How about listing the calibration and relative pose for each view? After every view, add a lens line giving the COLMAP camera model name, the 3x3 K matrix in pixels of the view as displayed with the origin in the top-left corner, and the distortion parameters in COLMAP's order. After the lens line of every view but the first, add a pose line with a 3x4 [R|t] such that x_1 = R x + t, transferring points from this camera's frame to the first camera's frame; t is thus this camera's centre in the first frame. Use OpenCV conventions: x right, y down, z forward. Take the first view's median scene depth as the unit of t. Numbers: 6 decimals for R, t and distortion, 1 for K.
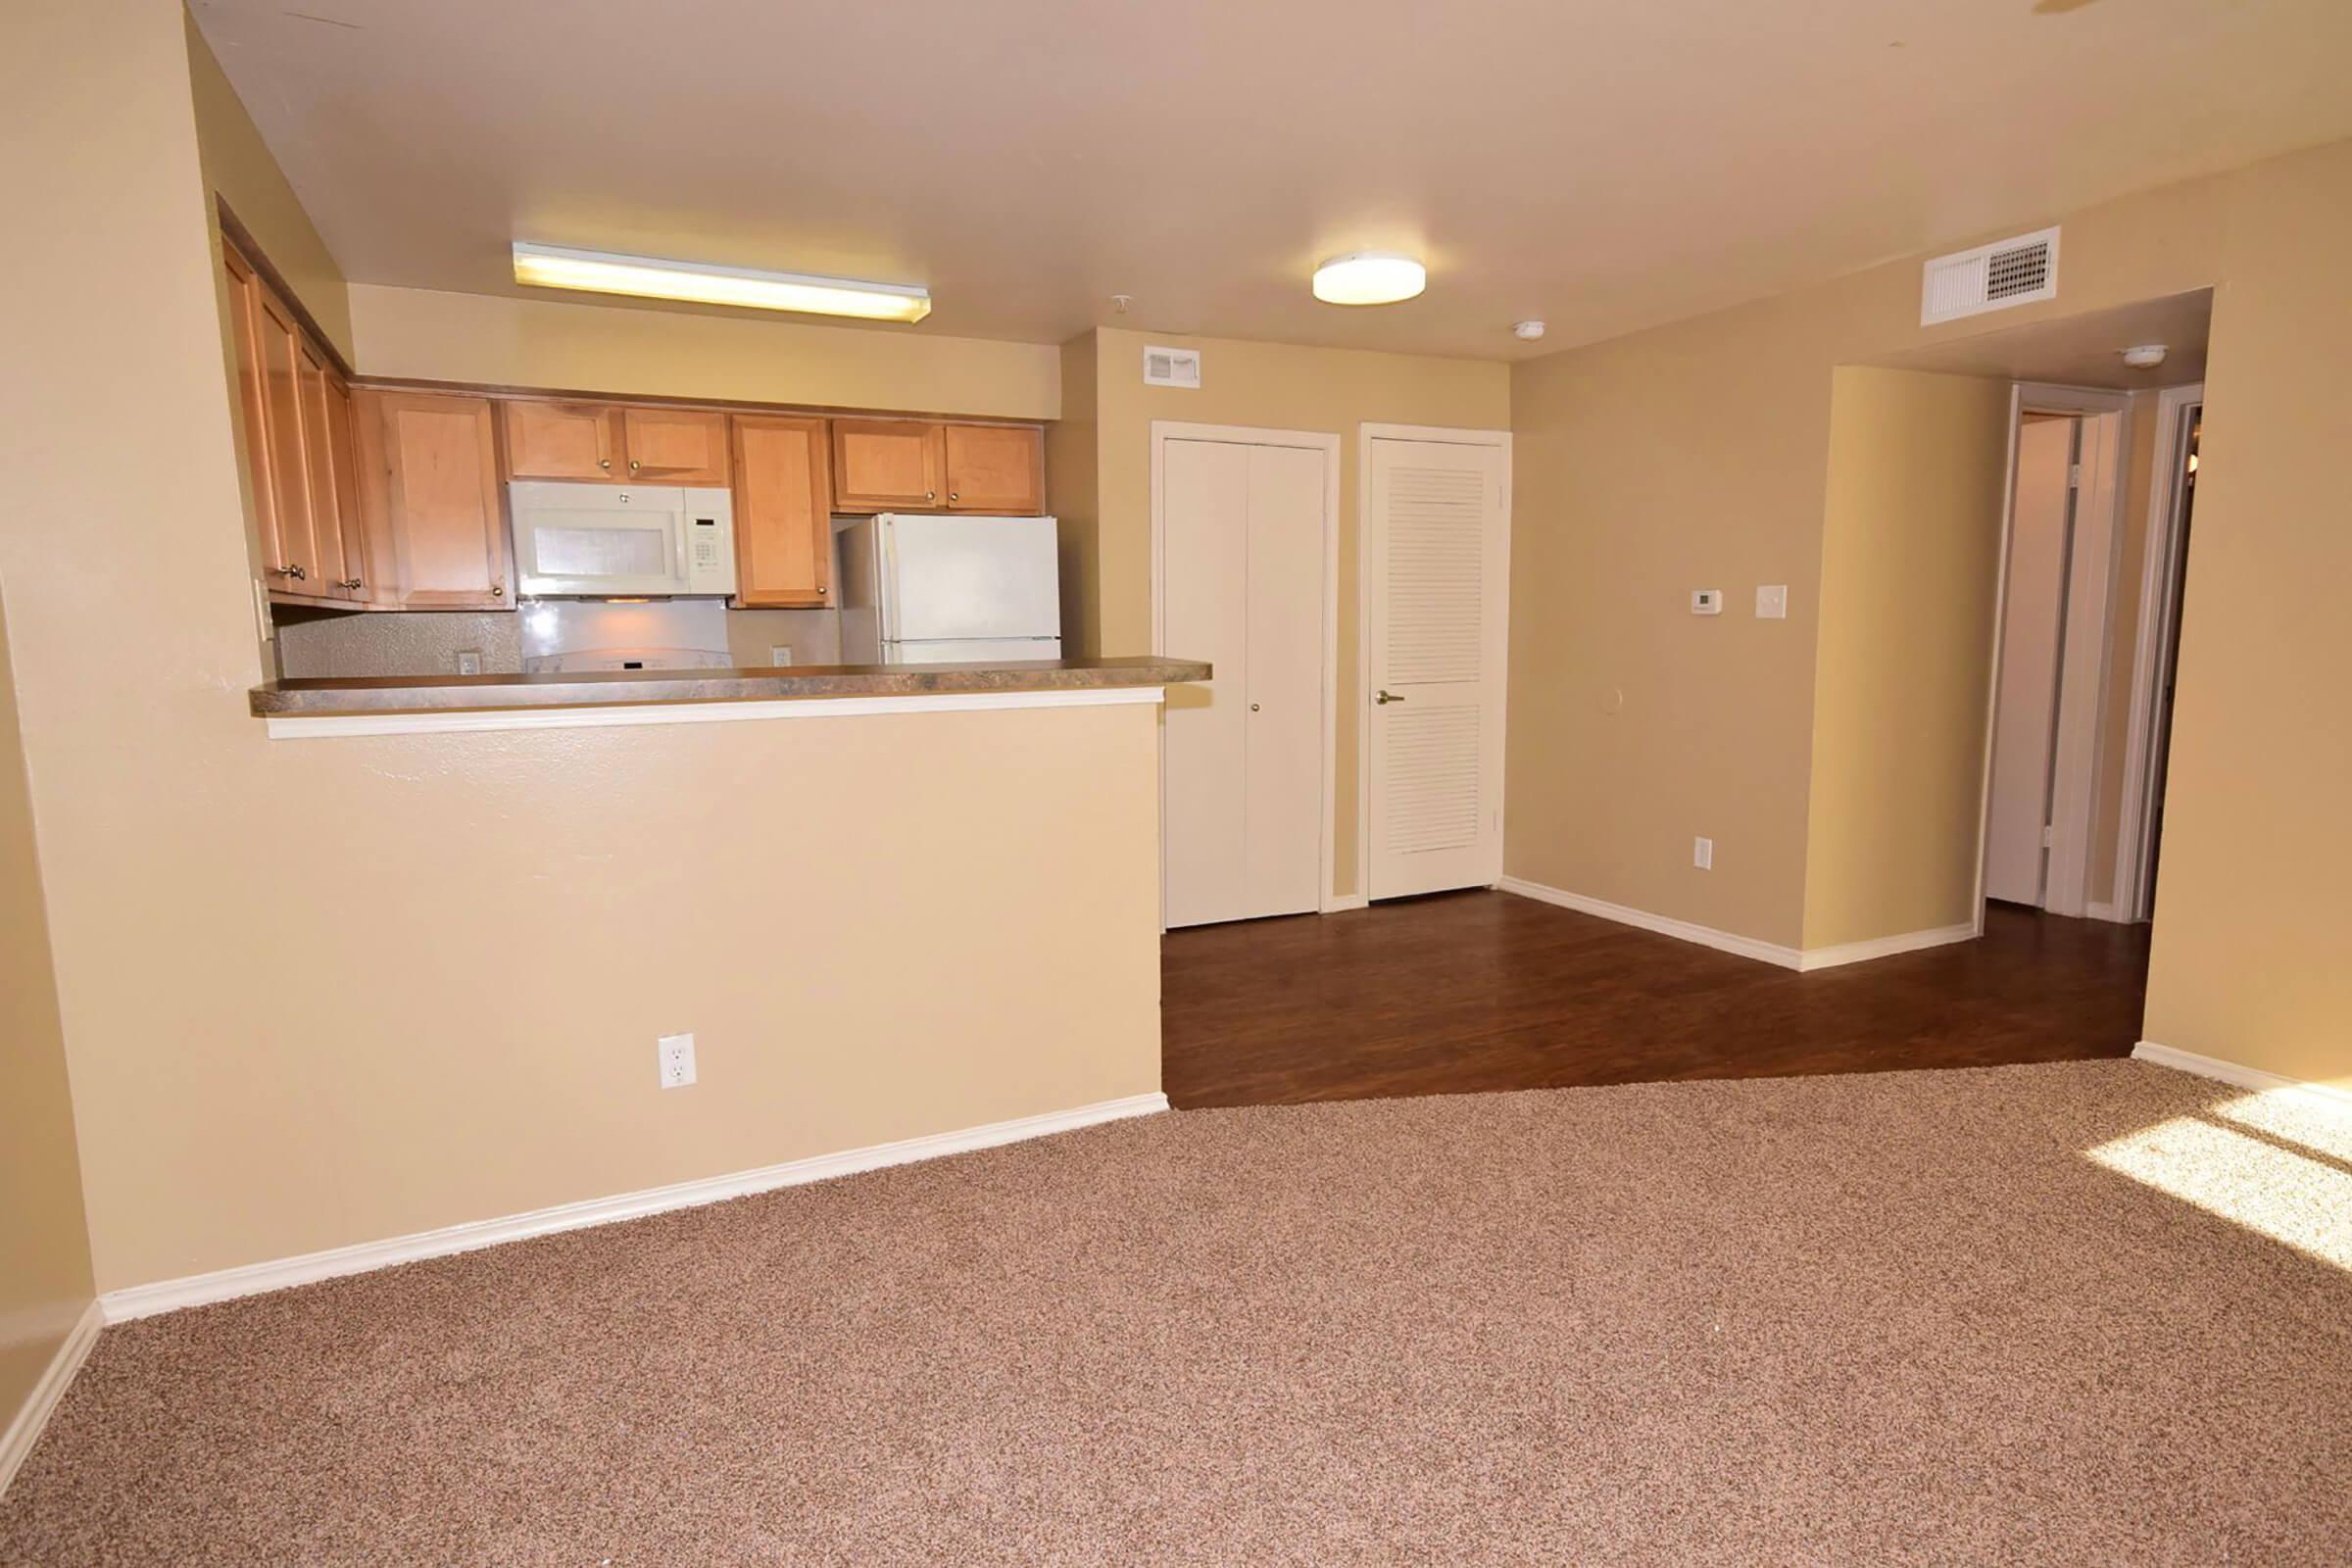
lens RADIAL K [[1281.3, 0, 1171.2], [0, 1281.3, 783.3], [0, 0, 1]] dist [0.021709, 0.001095]
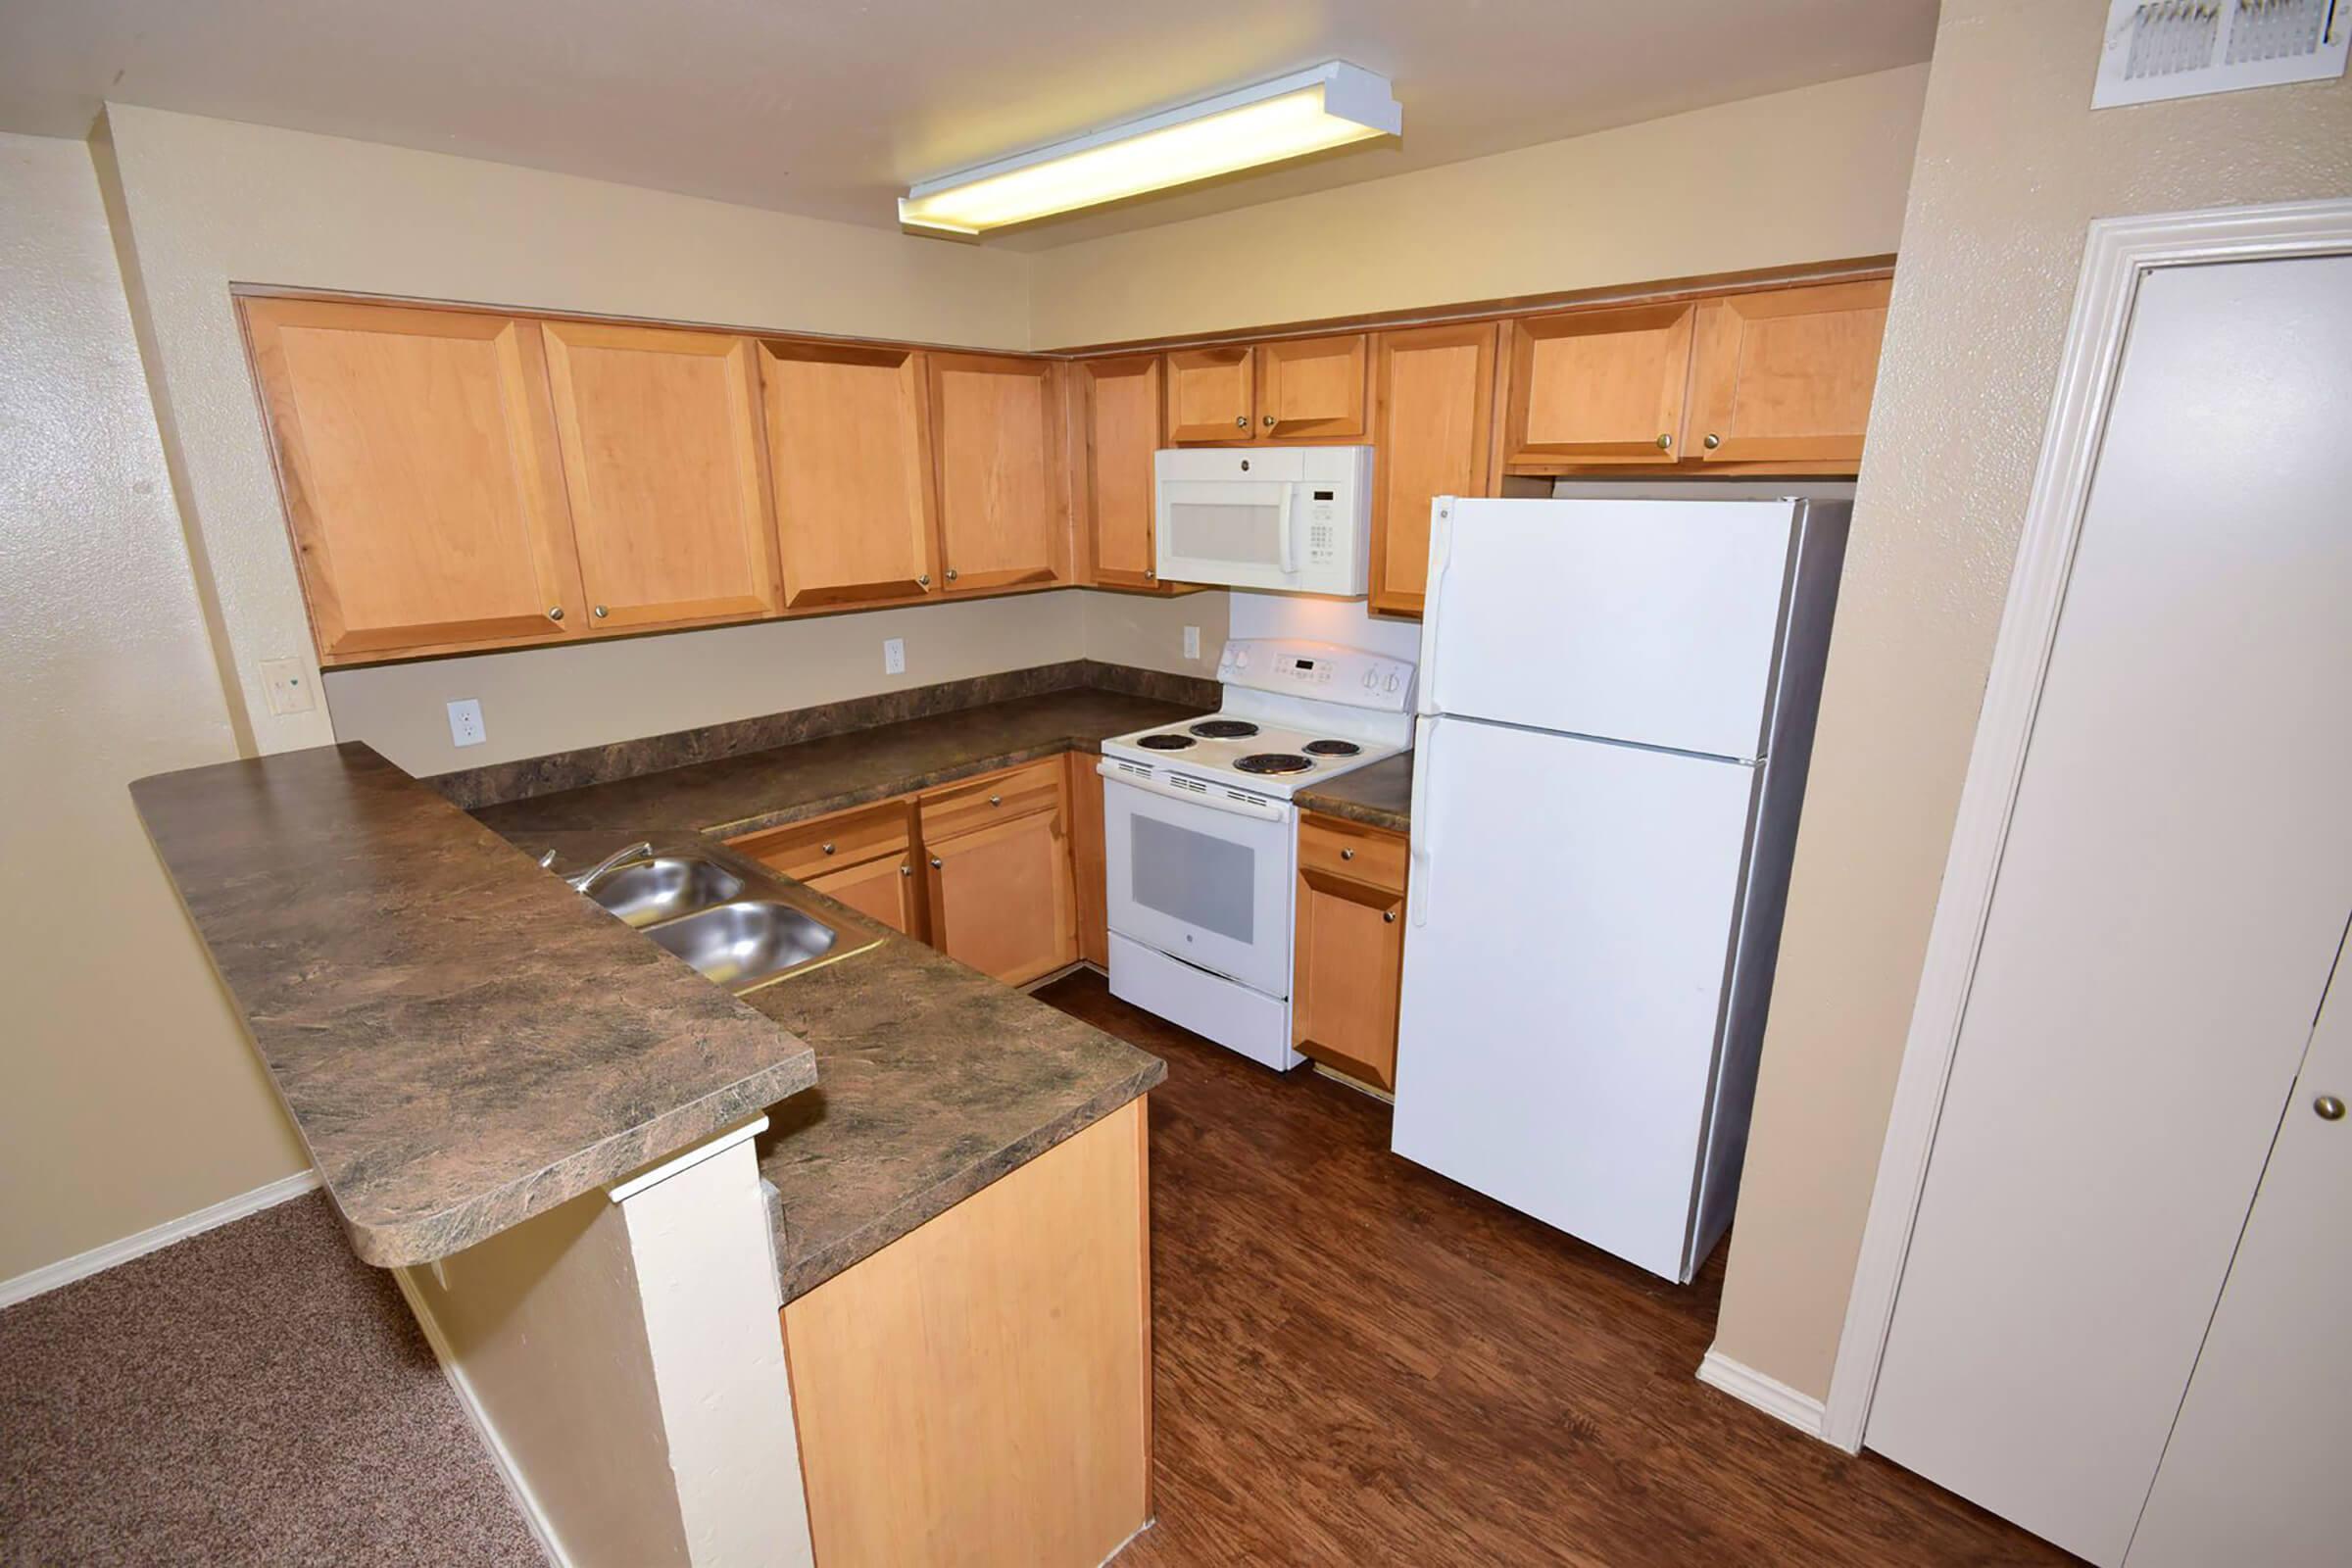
lens RADIAL K [[1083.9, 0, 1175.9], [0, 1083.9, 784.0], [0, 0, 1]] dist [0.001987, -0.000997]
pose [[0.349938, 0.273859, -0.895849, 0.206920], [-0.122165, 0.961488, 0.246204, -0.188312], [0.928773, 0.023286, 0.369917, 0.702881]]
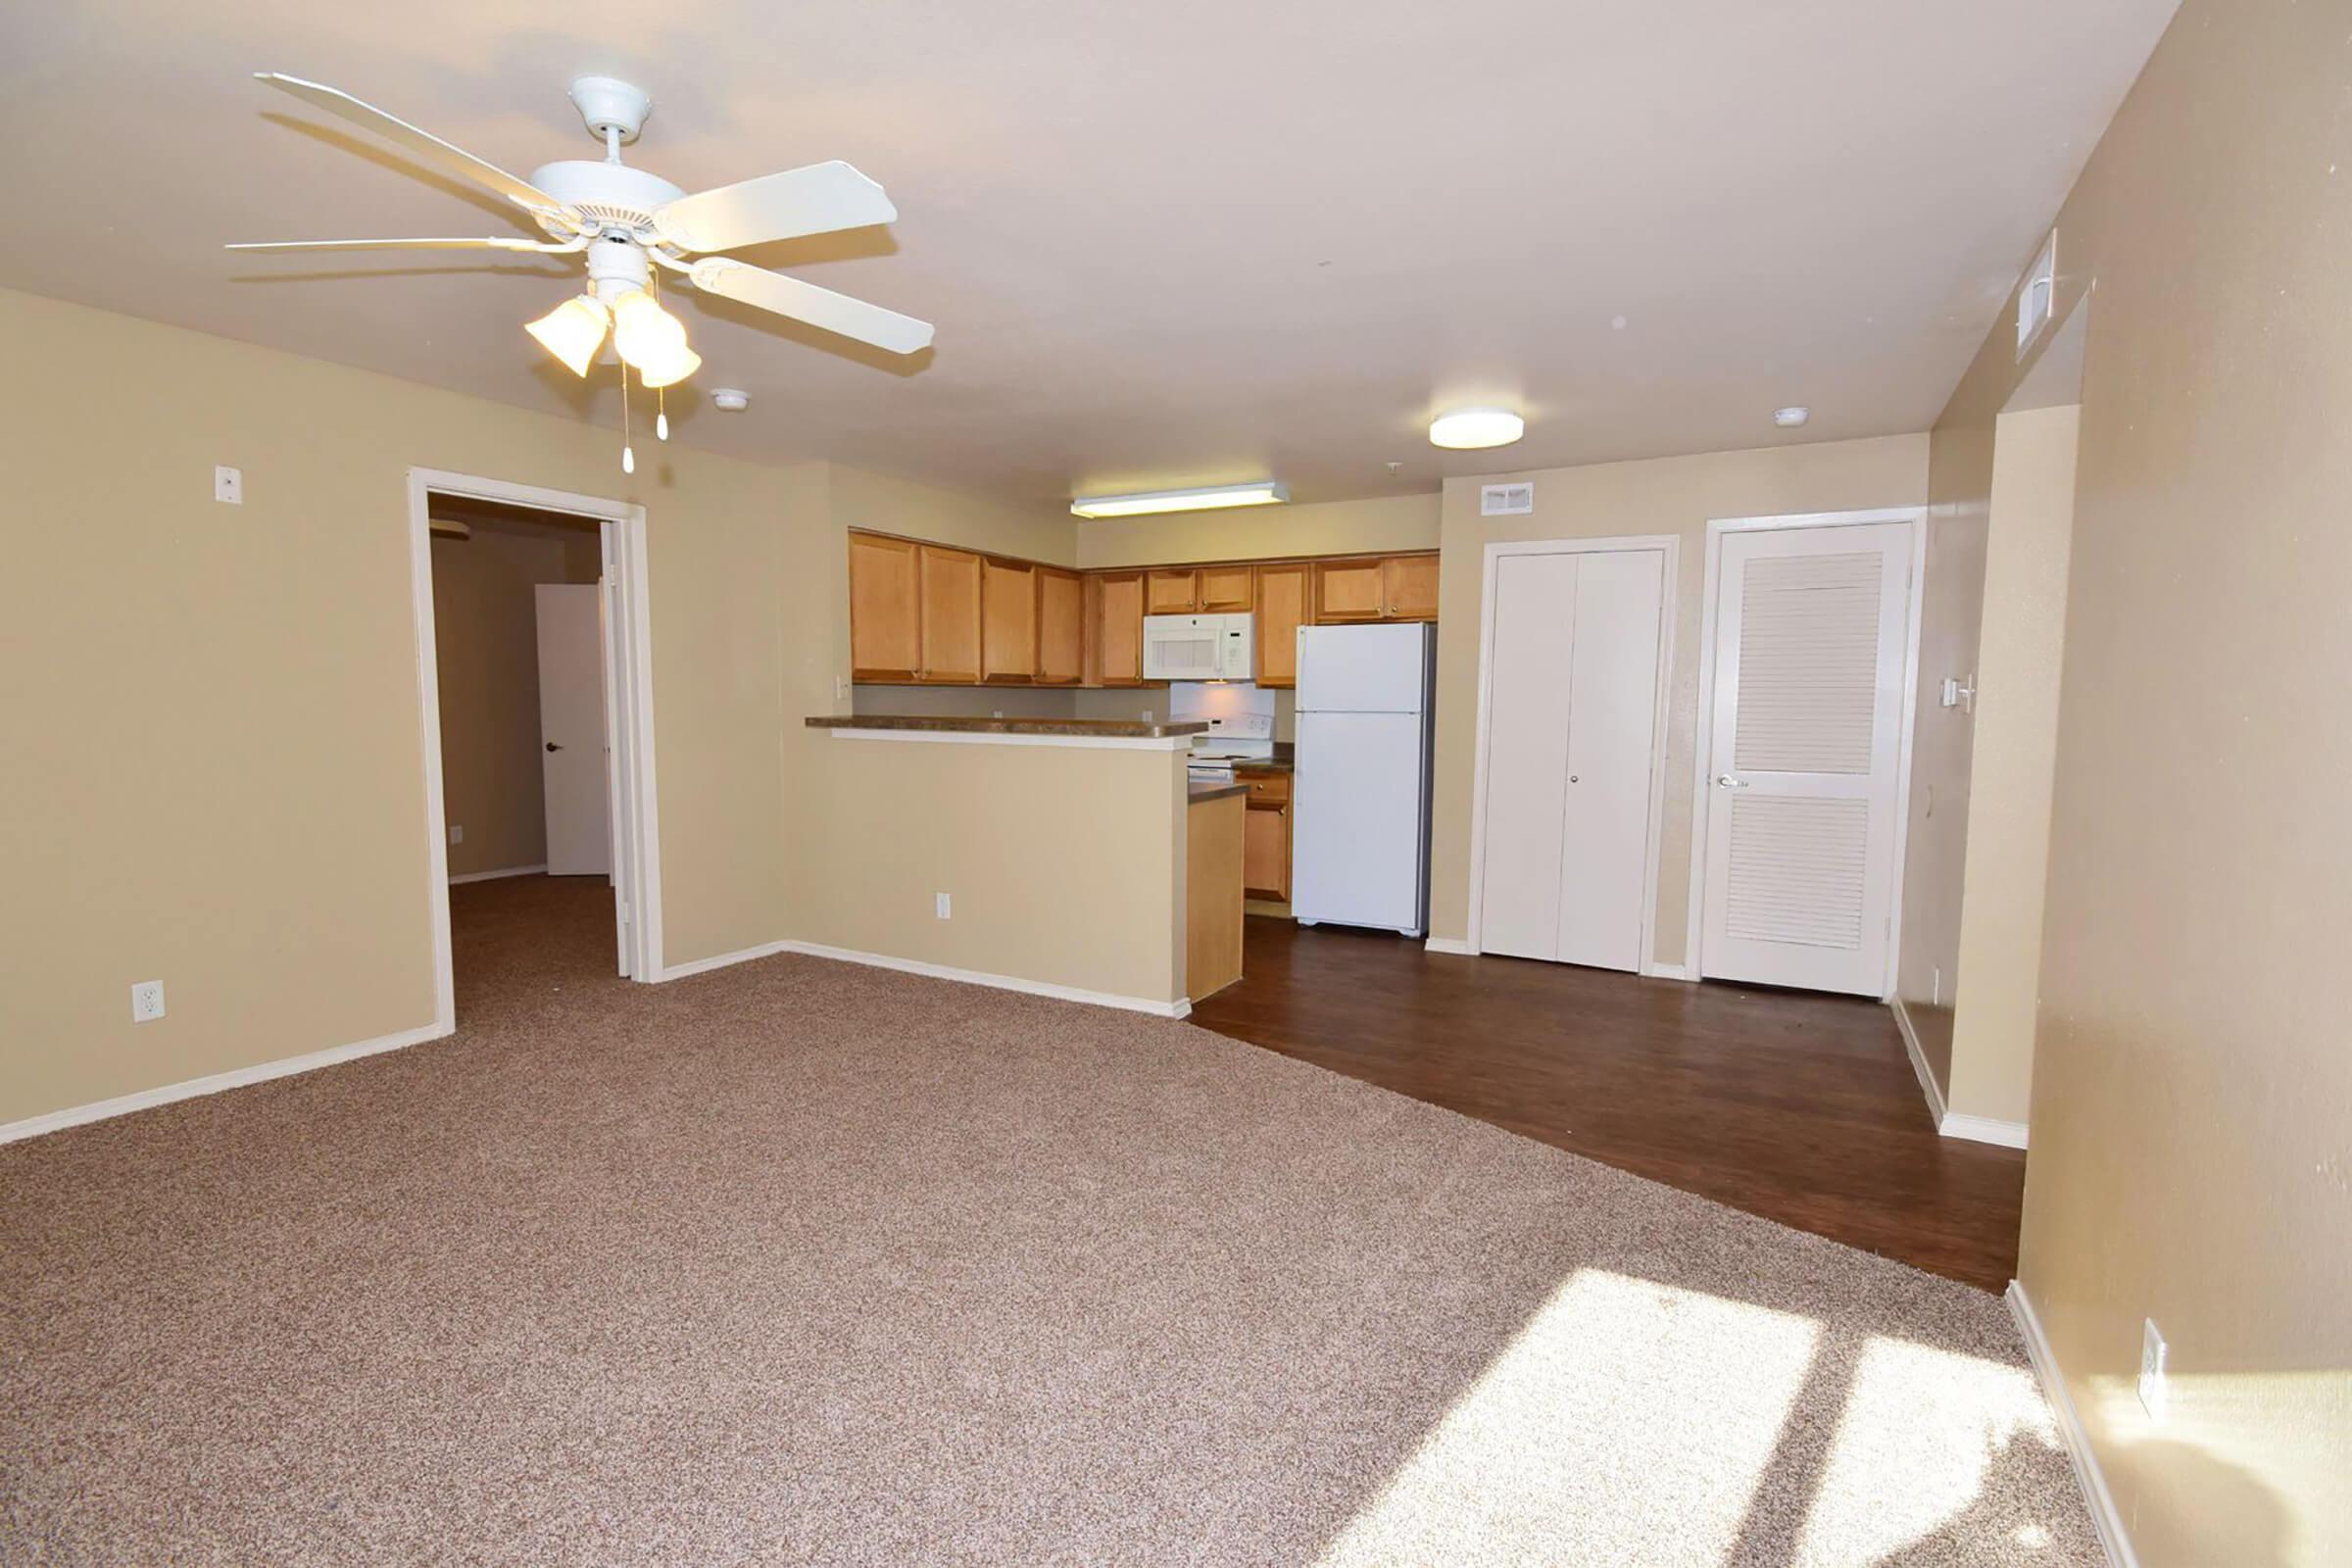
lens RADIAL K [[1083.9, 0, 1177.2], [0, 1083.9, 786.8], [0, 0, 1]] dist [0.001987, -0.000997]
pose [[0.575601, 0.084417, -0.813362, 0.727906], [-0.123442, 0.992229, 0.015624, -0.025873], [0.808360, 0.091409, 0.581549, 0.166263]]
